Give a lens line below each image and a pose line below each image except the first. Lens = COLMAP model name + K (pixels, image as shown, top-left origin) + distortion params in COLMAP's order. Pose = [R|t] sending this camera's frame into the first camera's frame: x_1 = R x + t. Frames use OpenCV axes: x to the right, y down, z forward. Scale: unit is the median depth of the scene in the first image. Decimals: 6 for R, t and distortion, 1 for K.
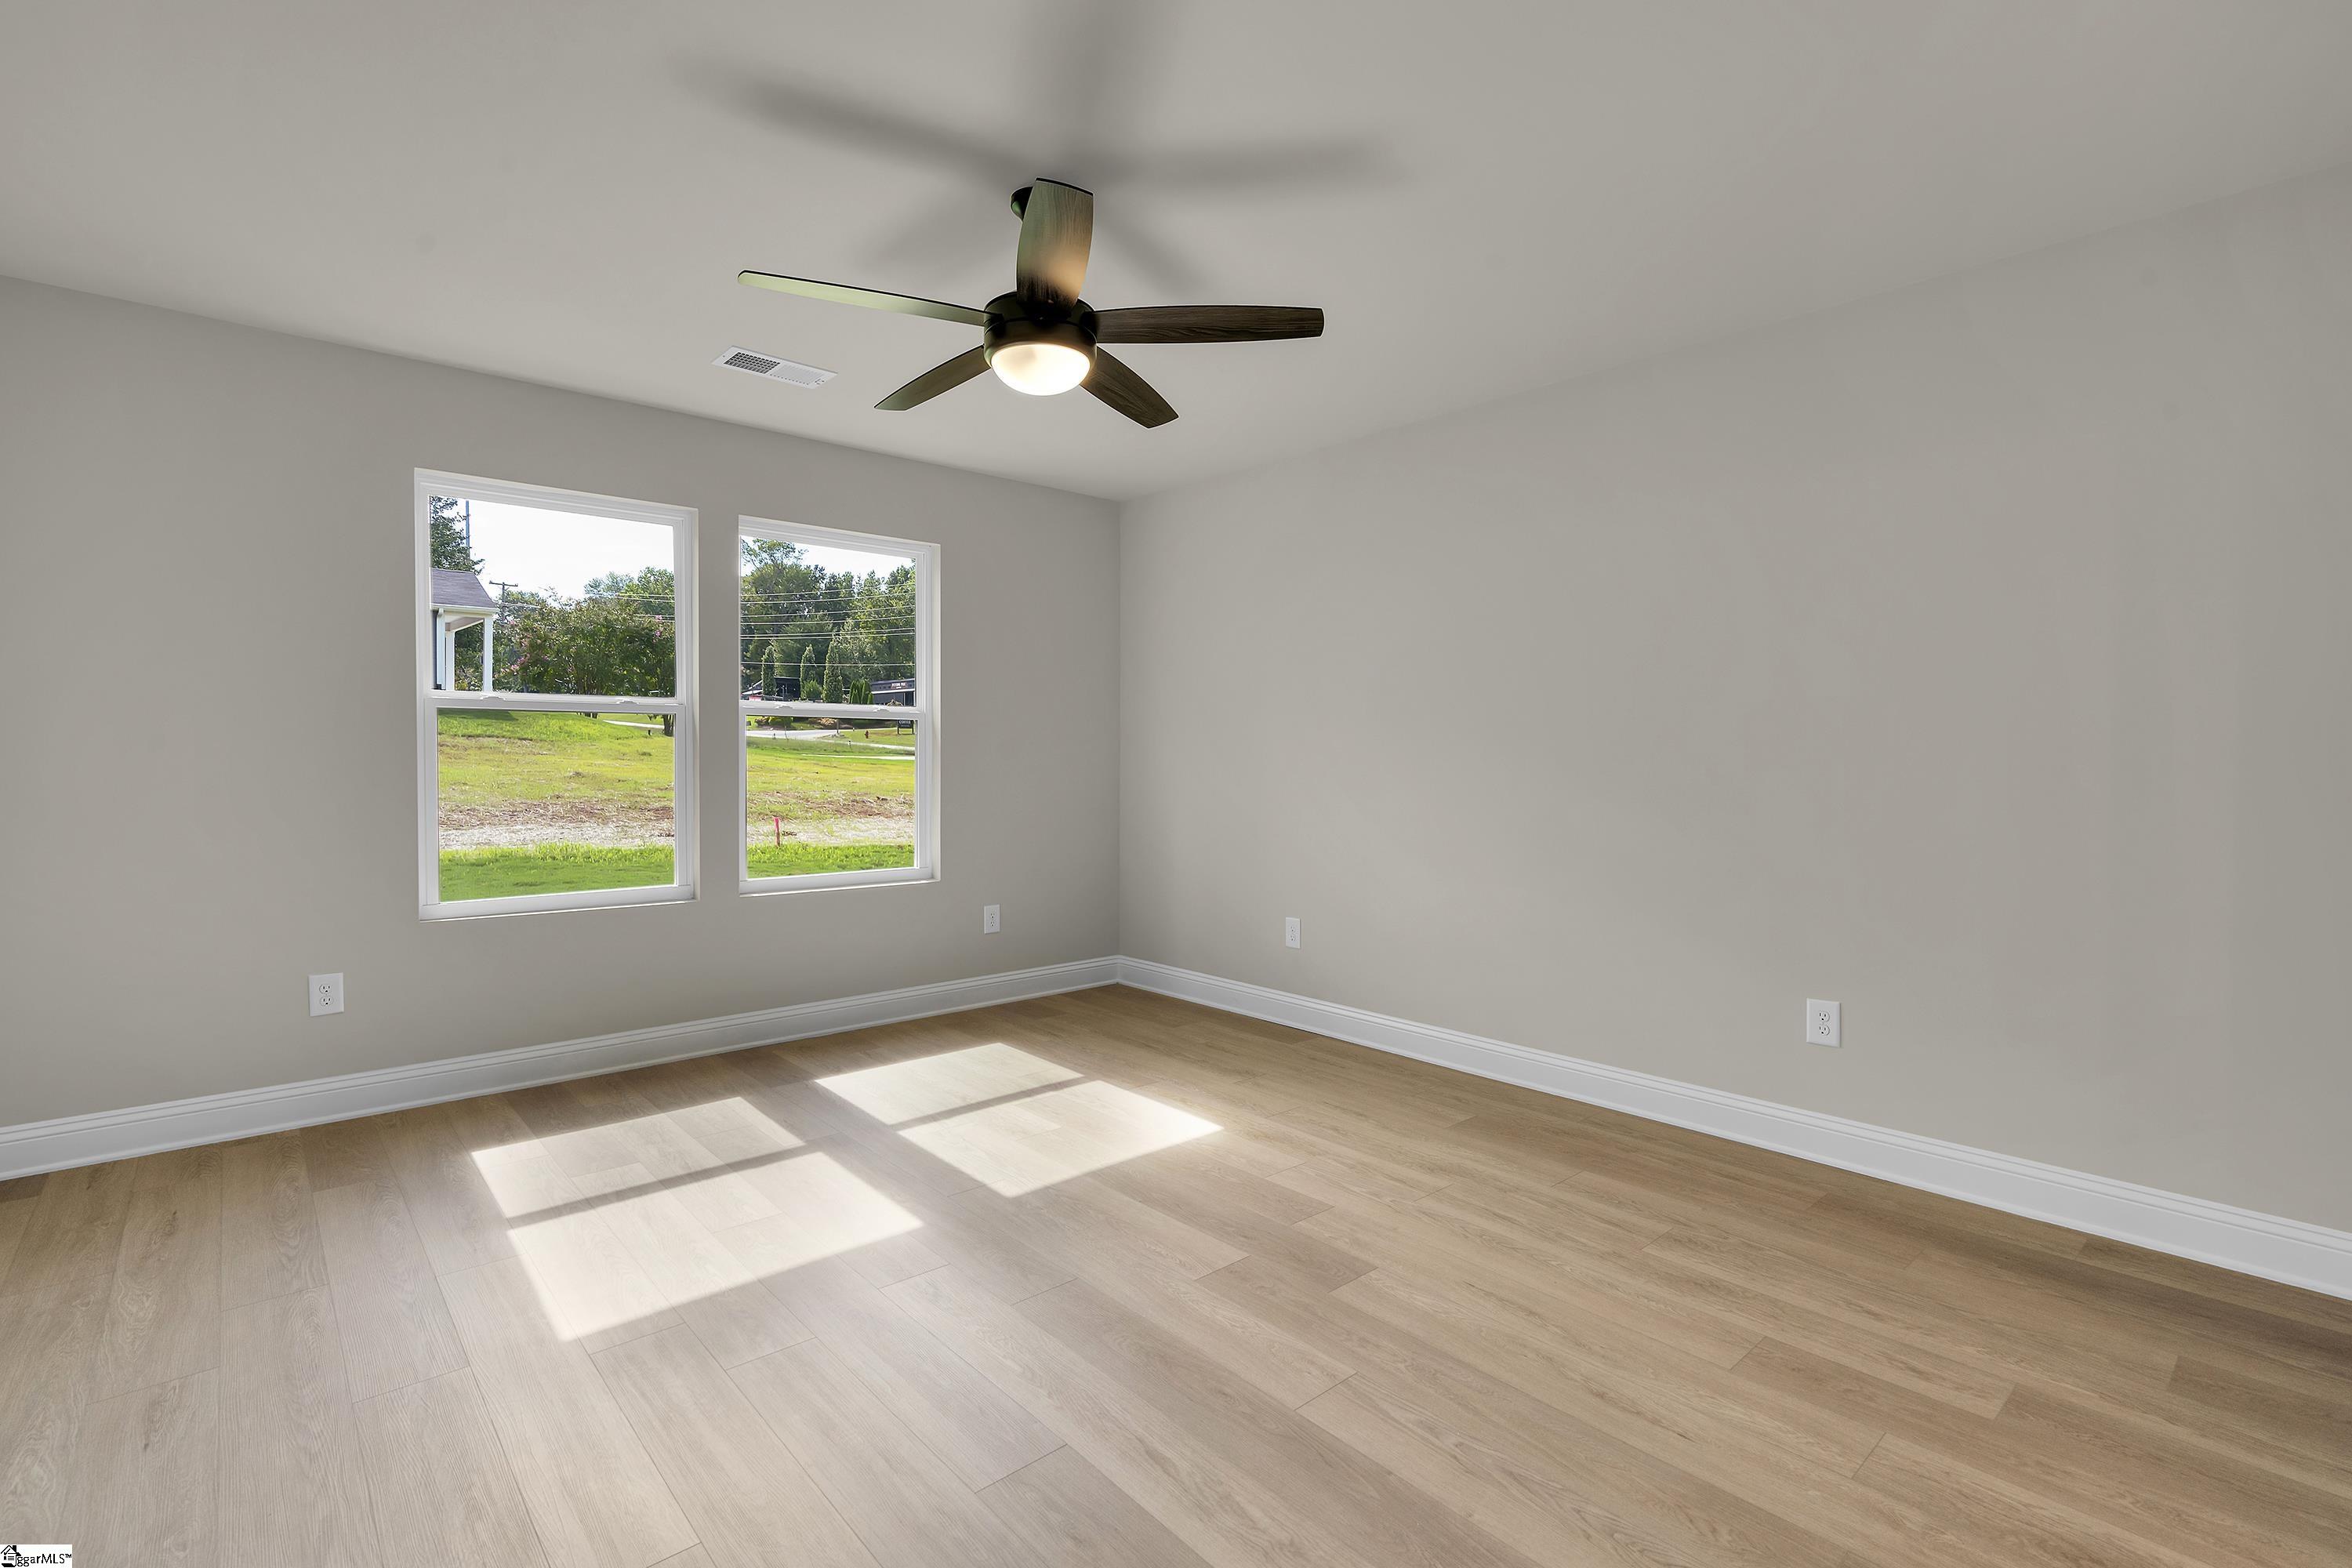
lens RADIAL K [[1064.8, 0, 1172.7], [0, 1064.8, 778.6], [0, 0, 1]] dist [-0.008247, 0.001380]
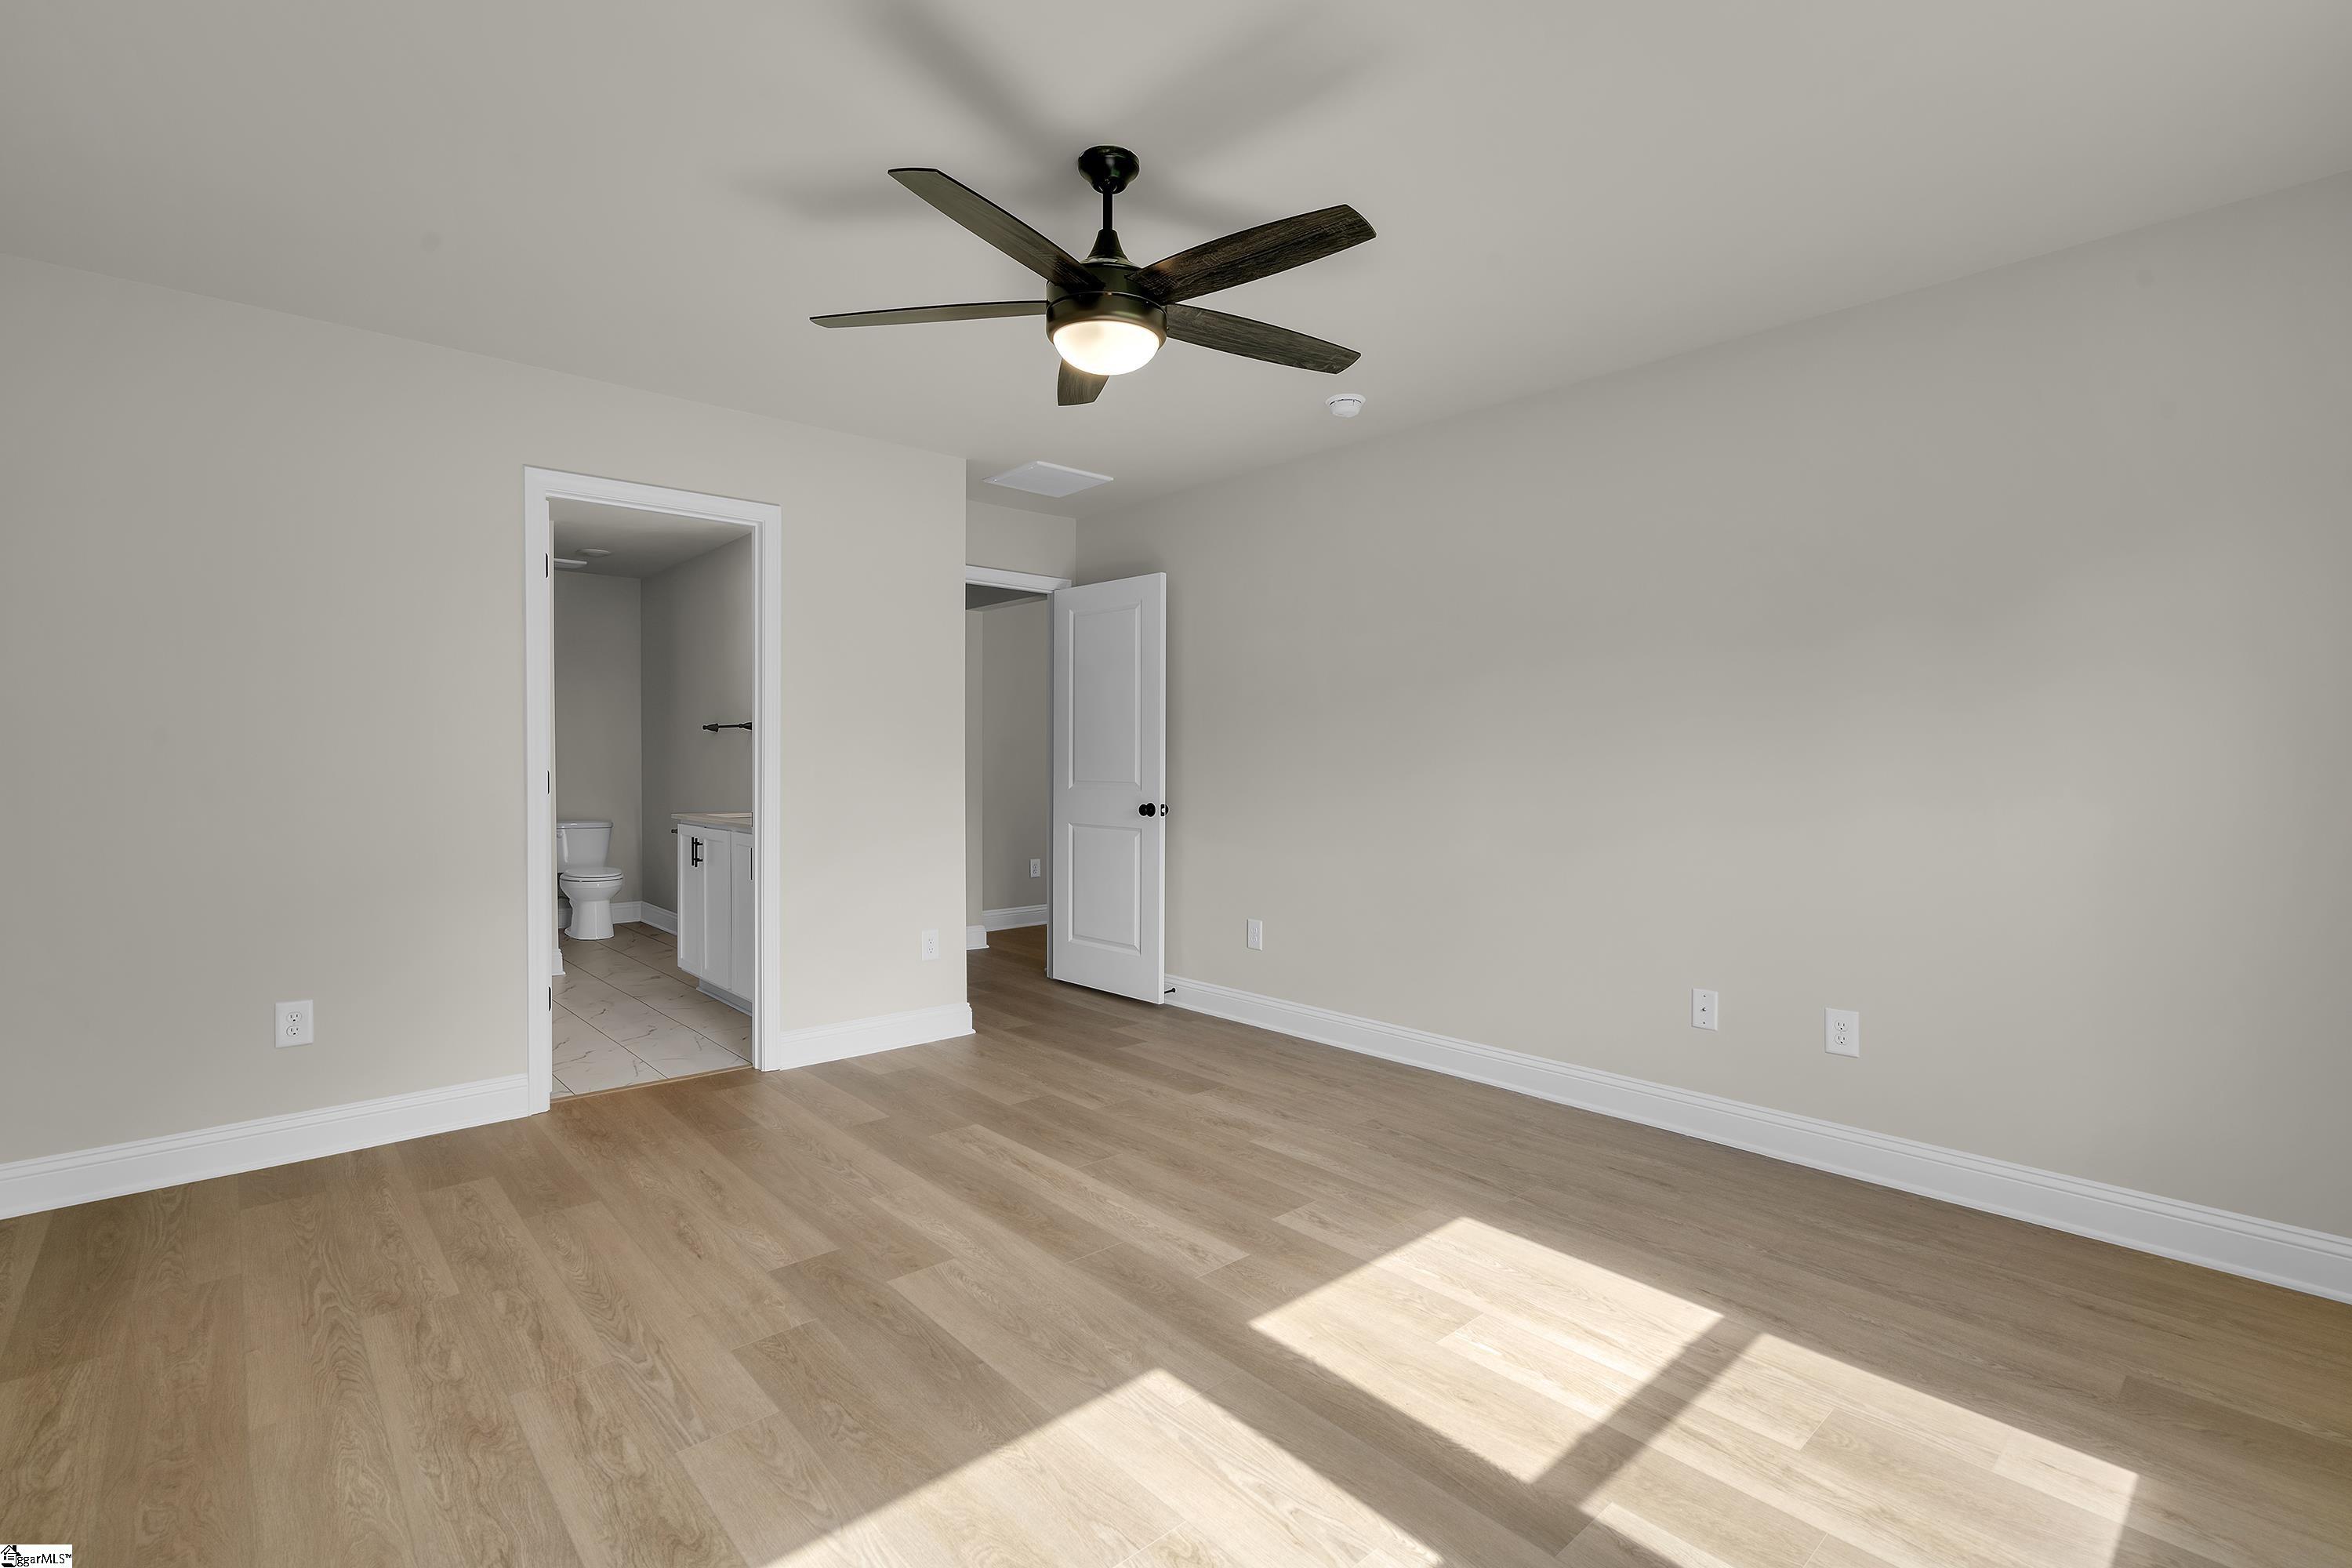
lens RADIAL K [[1064.8, 0, 1172.7], [0, 1064.8, 778.6], [0, 0, 1]] dist [-0.008247, 0.001380]
pose [[-0.999980, -0.004503, -0.004363, -0.182619], [-0.004680, 0.999124, 0.041589, -0.049025], [0.004172, 0.041609, -0.999125, 1.974240]]
